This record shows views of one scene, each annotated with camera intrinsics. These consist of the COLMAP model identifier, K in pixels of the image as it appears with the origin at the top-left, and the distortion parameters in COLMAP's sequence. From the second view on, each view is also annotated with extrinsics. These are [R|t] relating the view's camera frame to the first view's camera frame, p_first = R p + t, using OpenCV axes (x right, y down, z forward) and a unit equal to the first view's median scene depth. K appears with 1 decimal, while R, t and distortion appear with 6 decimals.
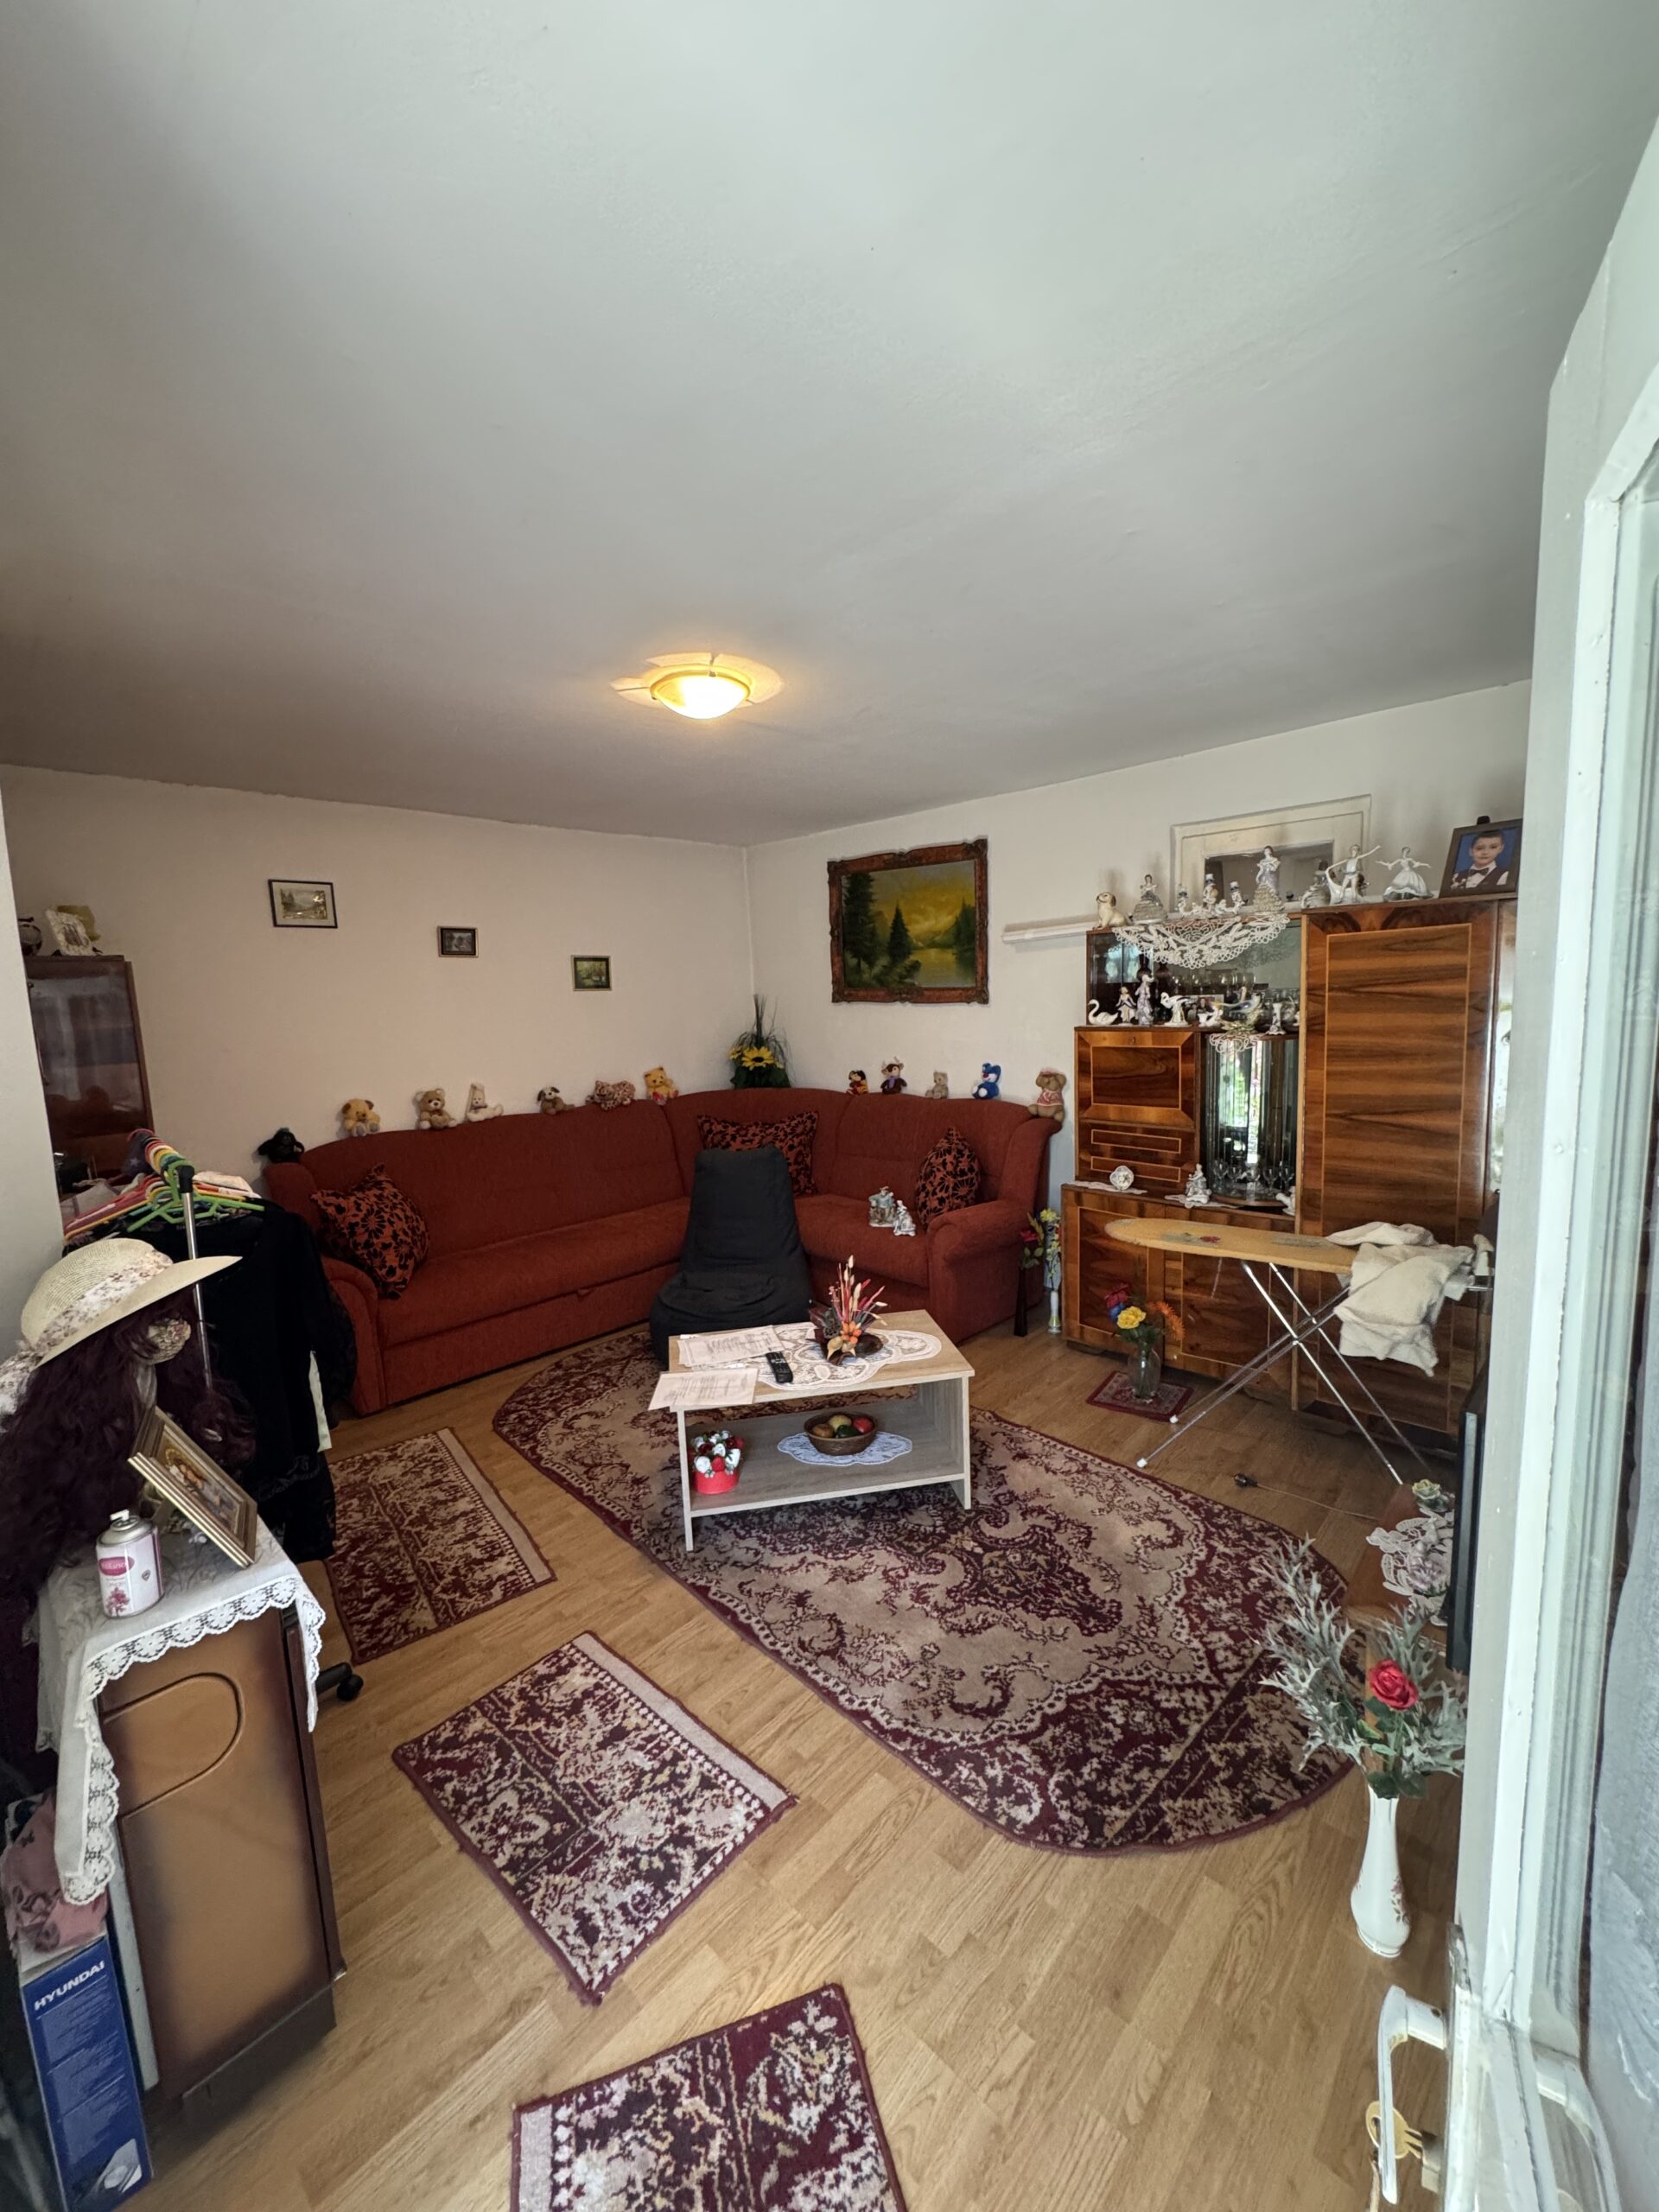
lens RADIAL K [[880.6, 0, 835.8], [0, 880.6, 1104.9], [0, 0, 1]] dist [-0.001236, 0.000409]
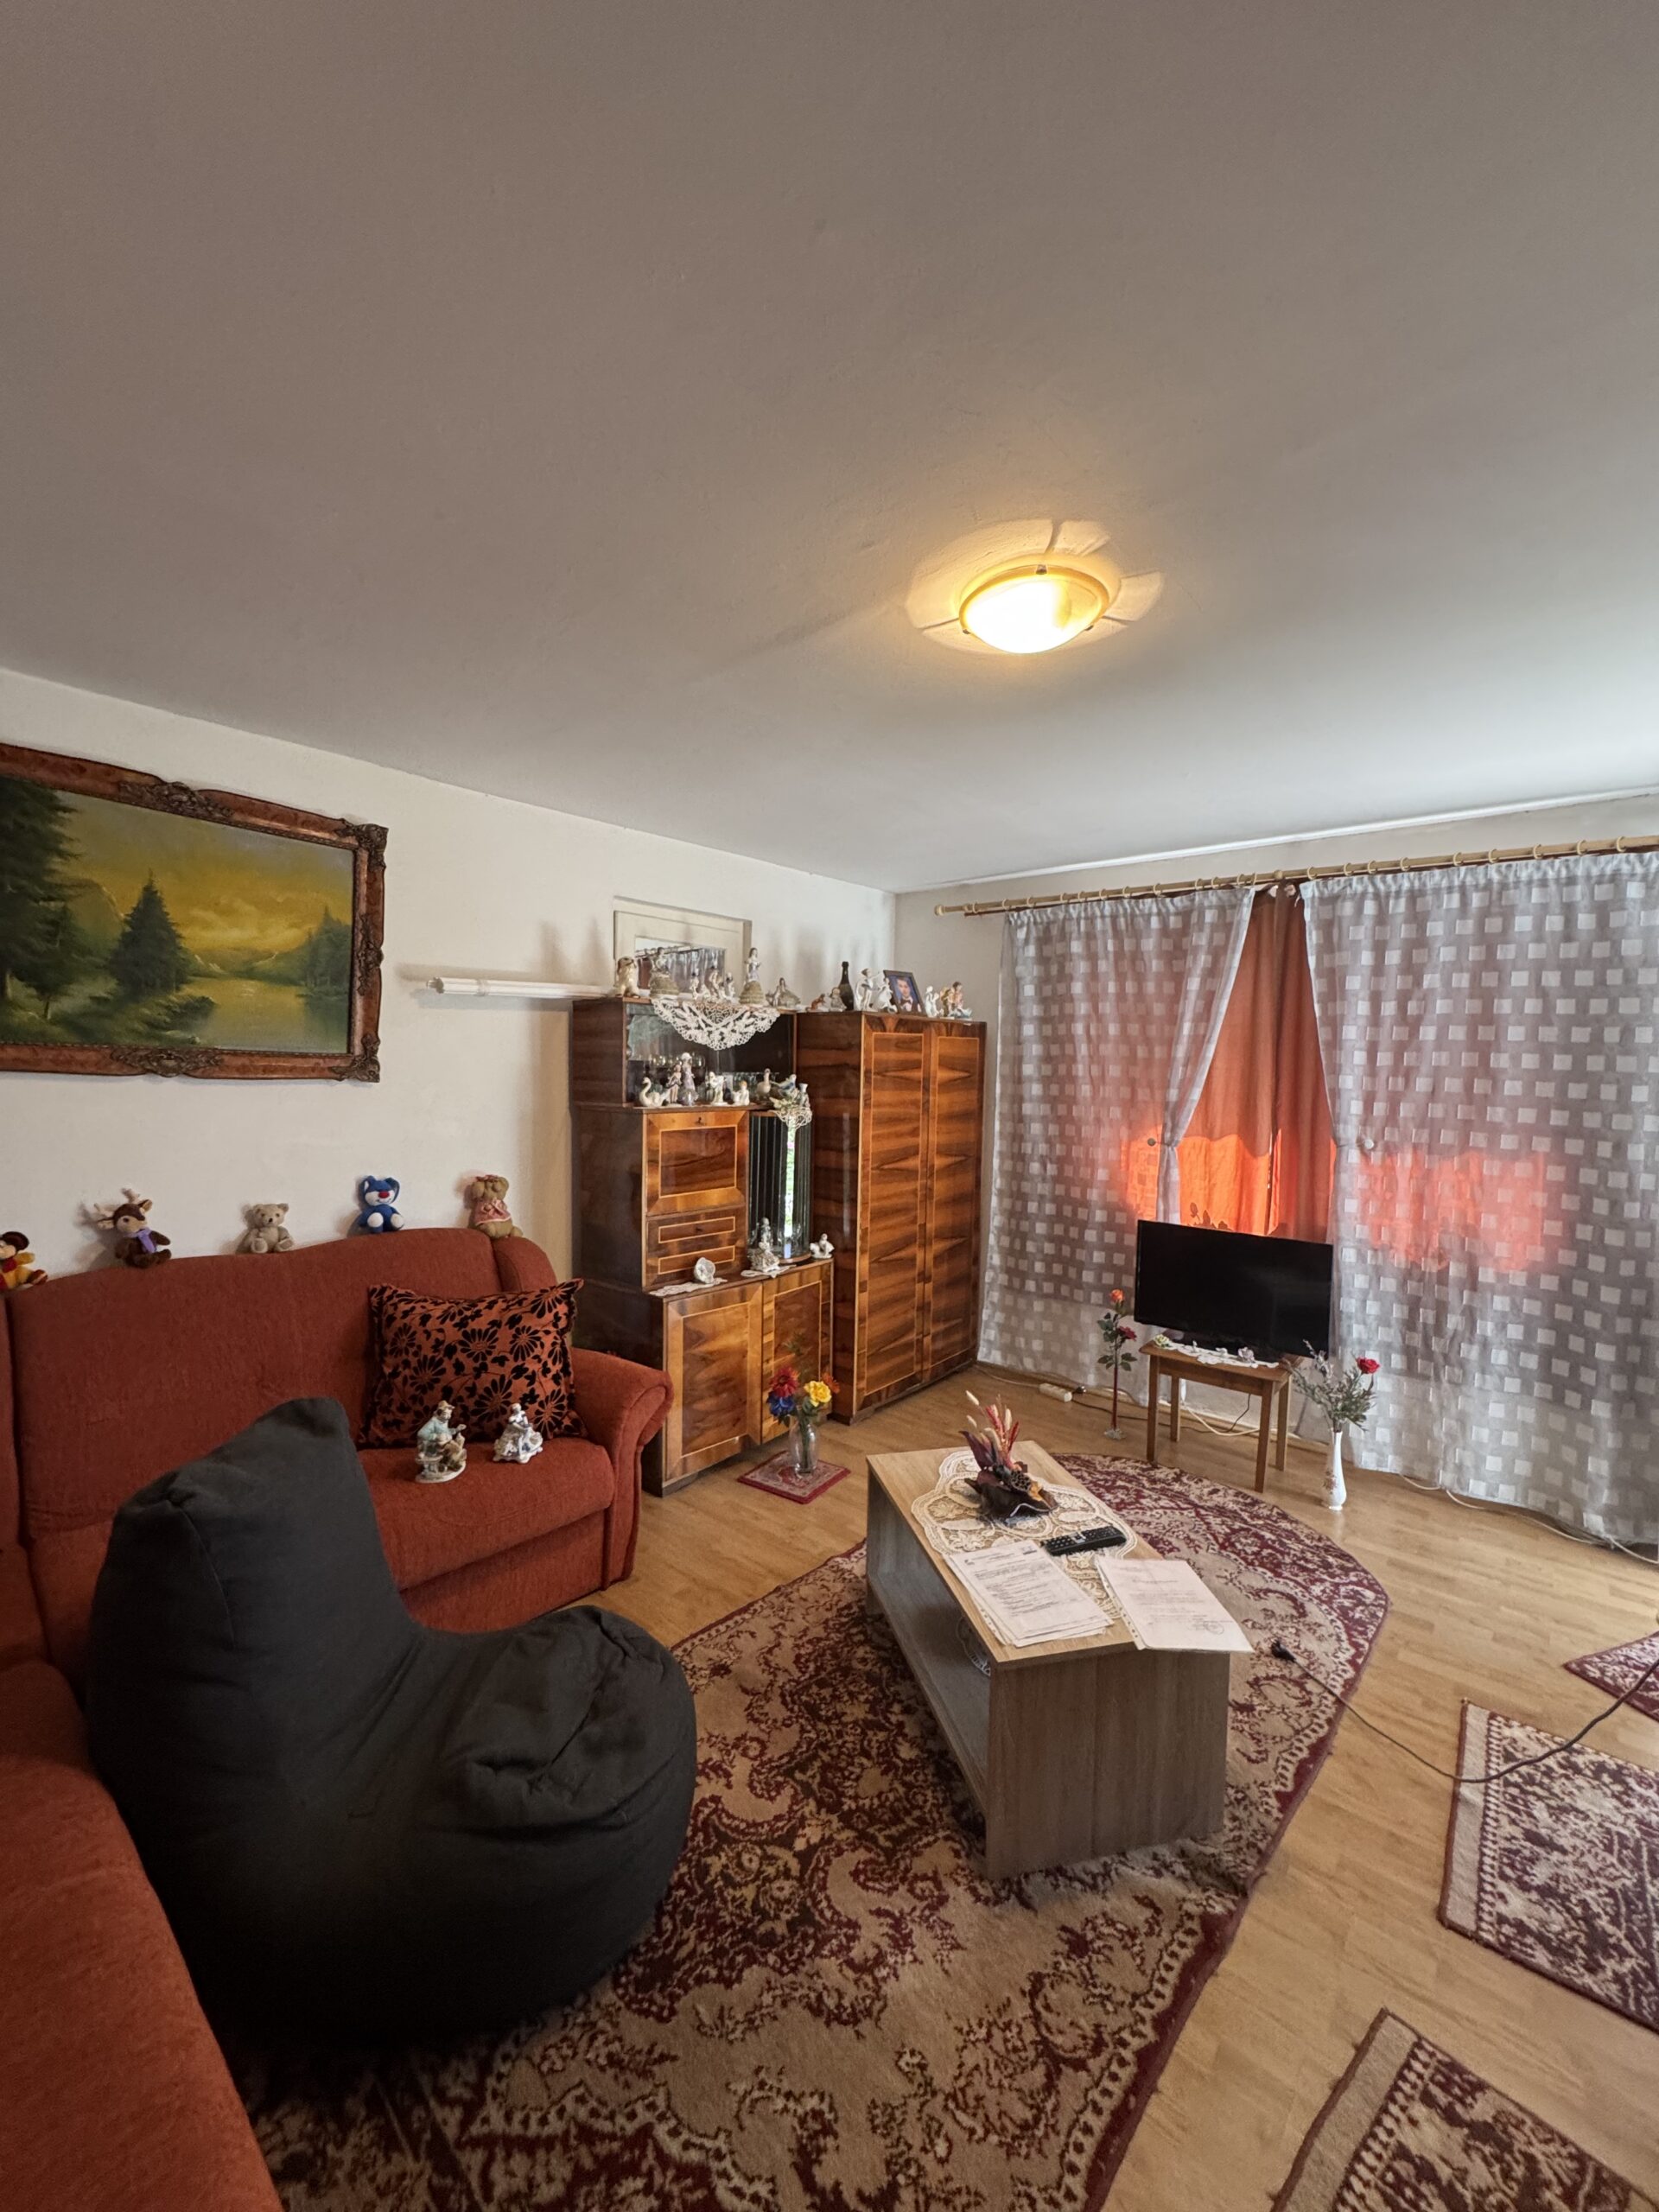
lens RADIAL K [[880.6, 0, 833.2], [0, 880.6, 1104.4], [0, 0, 1]] dist [-0.001236, 0.000409]
pose [[-0.048782, -0.002125, 0.998807, -0.776475], [0.120813, 0.992643, 0.008012, -0.104414], [-0.991476, 0.121060, -0.048167, 1.151203]]
